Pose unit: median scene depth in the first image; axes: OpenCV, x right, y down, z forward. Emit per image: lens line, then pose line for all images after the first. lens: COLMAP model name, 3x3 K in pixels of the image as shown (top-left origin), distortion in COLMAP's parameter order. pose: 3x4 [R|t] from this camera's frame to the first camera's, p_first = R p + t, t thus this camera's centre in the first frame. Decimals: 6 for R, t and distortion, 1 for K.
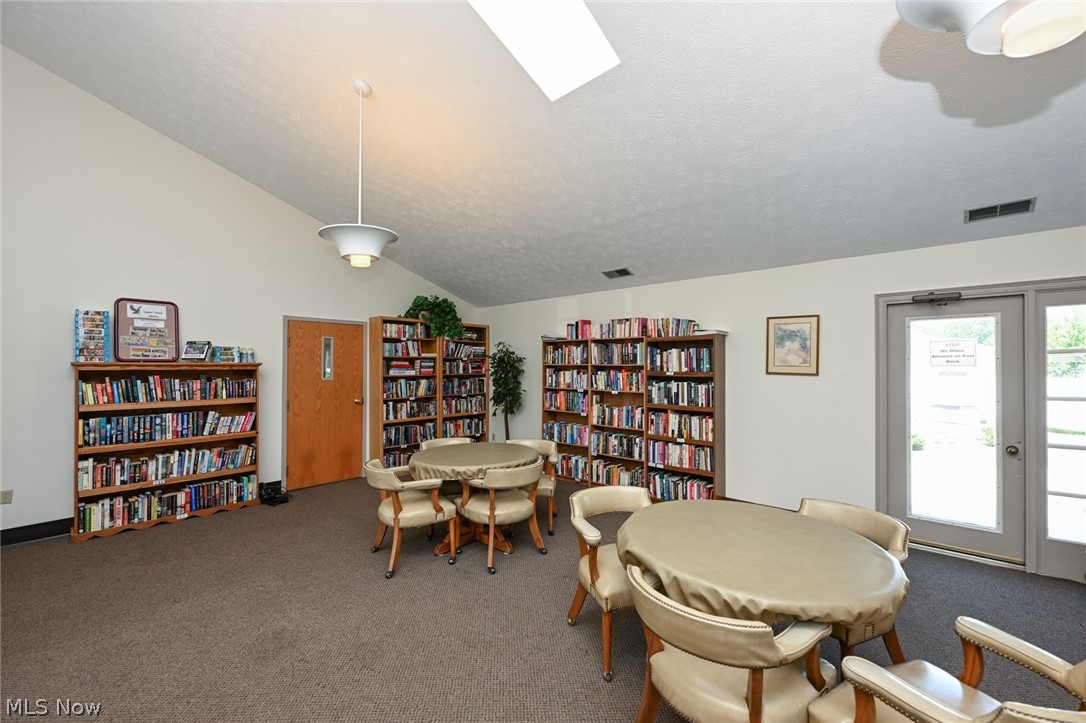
lens RADIAL K [[437.0, 0, 546.3], [0, 437.0, 364.3], [0, 0, 1]] dist [0.000539, -0.000755]
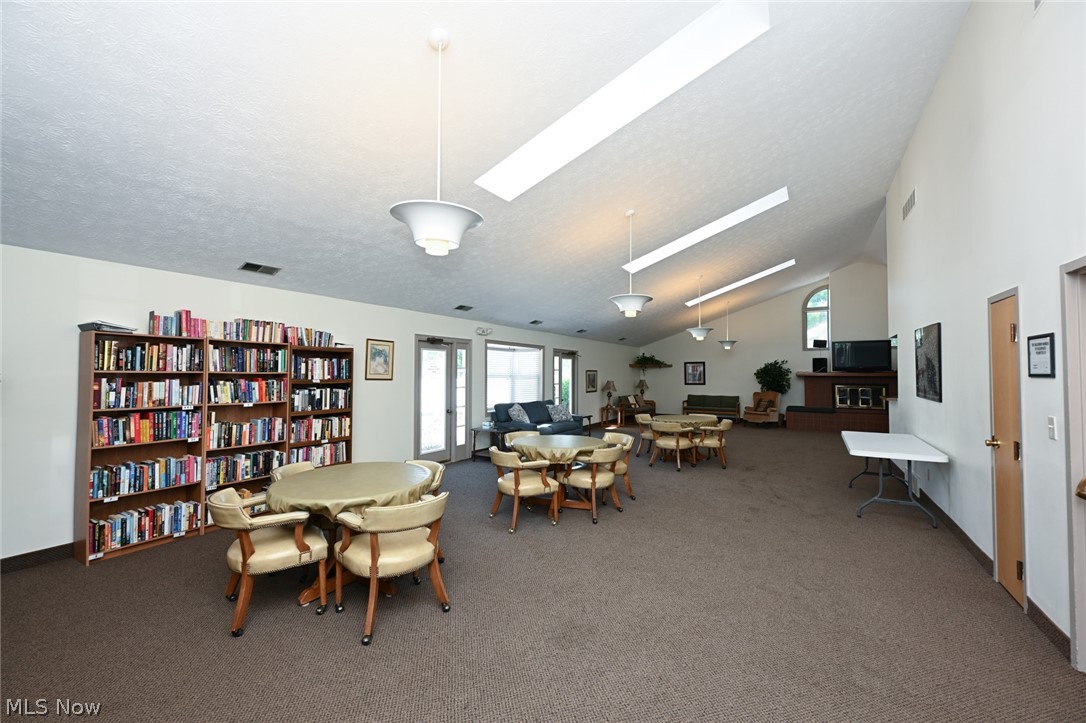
lens RADIAL K [[437.0, 0, 538.5], [0, 437.0, 359.8], [0, 0, 1]] dist [0.000539, -0.000755]
pose [[-0.166739, 0.027027, 0.985631, -0.790567], [-0.008336, 0.999550, -0.028819, -0.004268], [-0.985966, -0.013021, -0.166438, 0.587056]]
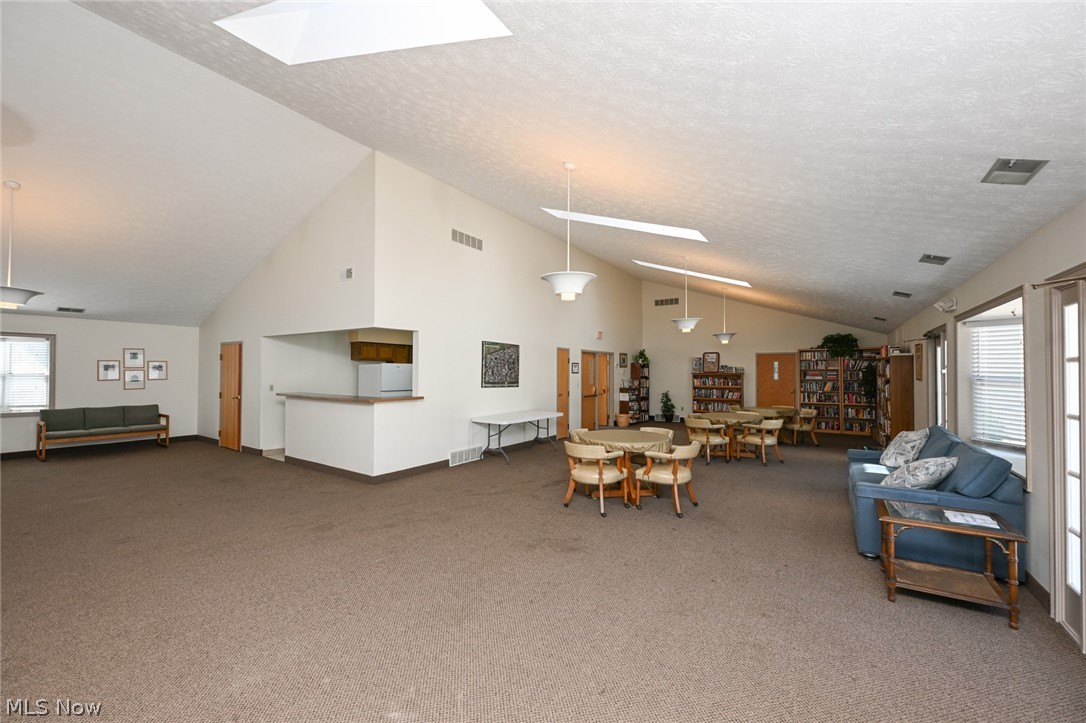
lens RADIAL K [[437.0, 0, 545.3], [0, 437.0, 365.8], [0, 0, 1]] dist [0.000539, -0.000755]
pose [[0.149769, -0.016163, -0.988589, 1.610161], [0.000192, 0.999867, -0.016319, -0.001800], [0.988721, 0.002254, 0.149753, -0.505468]]
